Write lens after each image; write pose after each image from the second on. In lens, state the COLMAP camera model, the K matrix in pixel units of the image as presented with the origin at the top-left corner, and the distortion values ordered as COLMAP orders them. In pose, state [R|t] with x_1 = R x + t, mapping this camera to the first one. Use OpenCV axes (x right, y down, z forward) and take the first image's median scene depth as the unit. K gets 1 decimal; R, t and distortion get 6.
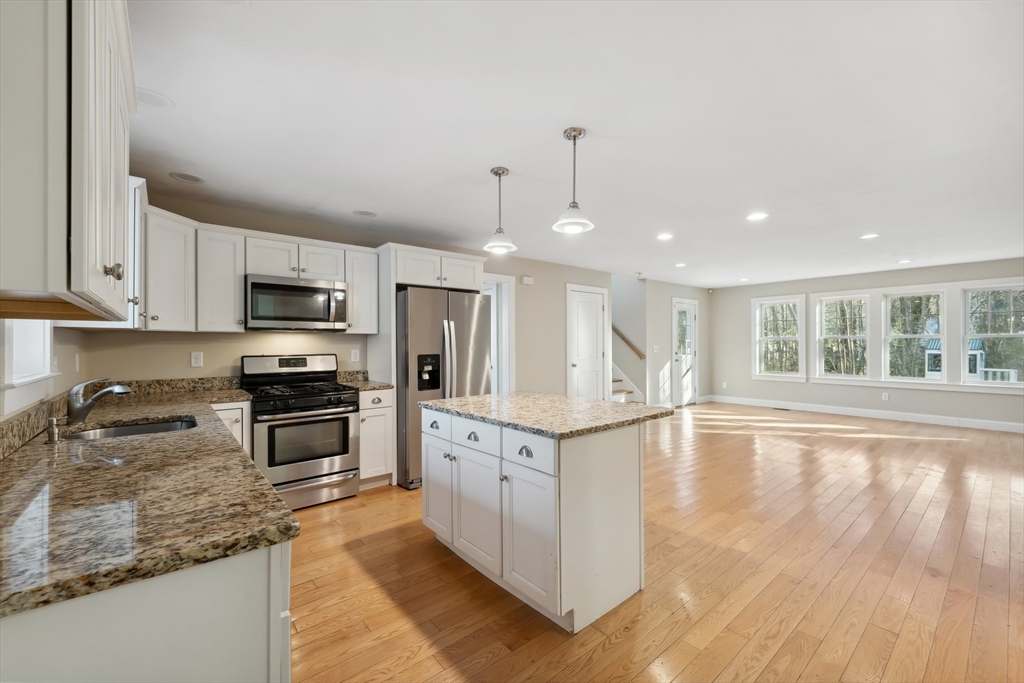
lens RADIAL K [[416.7, 0, 515.4], [0, 416.7, 342.4], [0, 0, 1]] dist [0.000472, -0.000323]
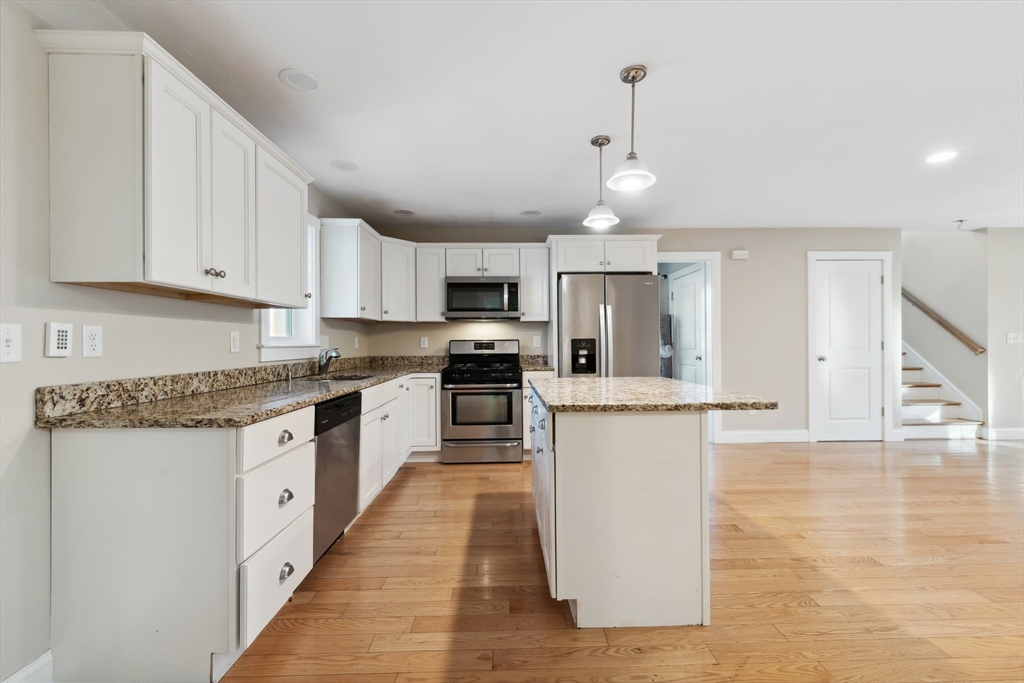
lens RADIAL K [[416.7, 0, 515.4], [0, 416.7, 342.4], [0, 0, 1]] dist [0.000472, -0.000323]
pose [[0.779917, -0.001920, -0.625880, 0.322992], [0.005263, 0.999980, 0.003491, 0.035943], [0.625861, -0.006016, 0.779911, 0.107009]]
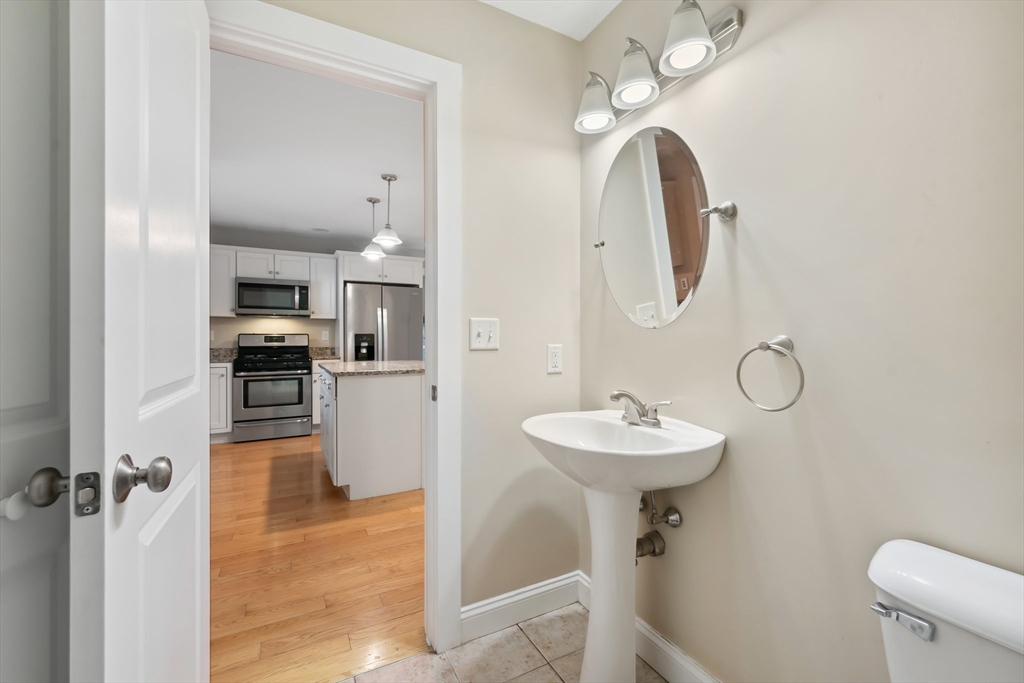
lens RADIAL K [[427.7, 0, 515.3], [0, 427.7, 337.2], [0, 0, 1]] dist [0.000767, 0.000038]
pose [[0.978824, 0.004158, -0.204662, 0.578688], [-0.003373, 0.999986, 0.004186, 0.034840], [0.204677, -0.003407, 0.978824, -0.249563]]
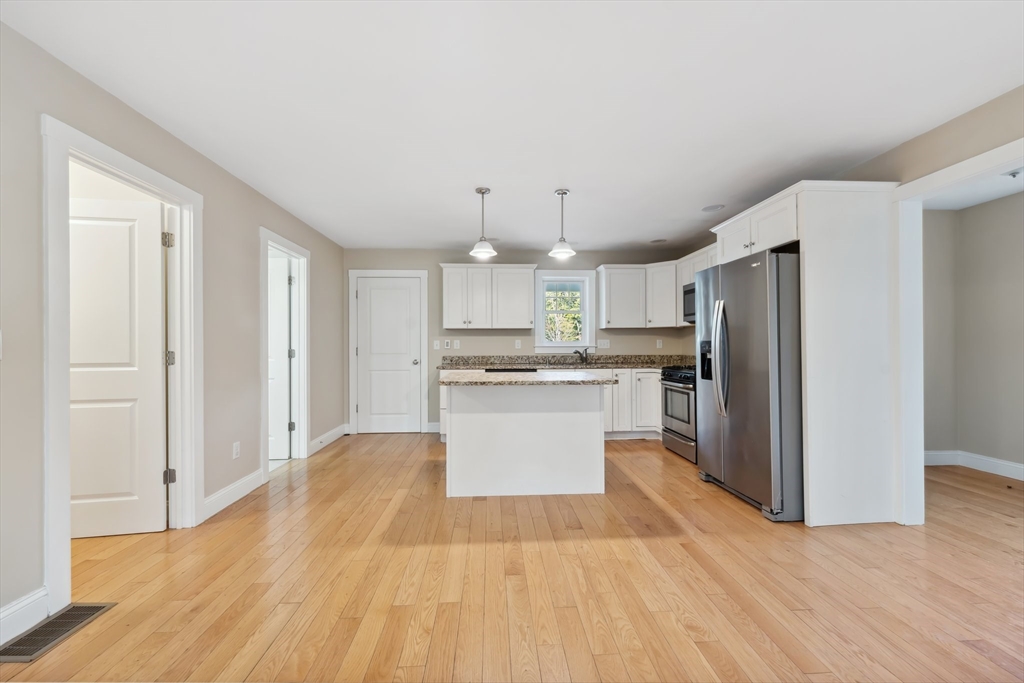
lens RADIAL K [[413.9, 0, 510.7], [0, 413.9, 346.4], [0, 0, 1]] dist [0.000129, 0.000067]
pose [[-0.604491, 0.007358, -0.796578, 0.831100], [0.008348, 0.999961, 0.002902, 0.037980], [0.796568, -0.004896, -0.604529, 1.293939]]
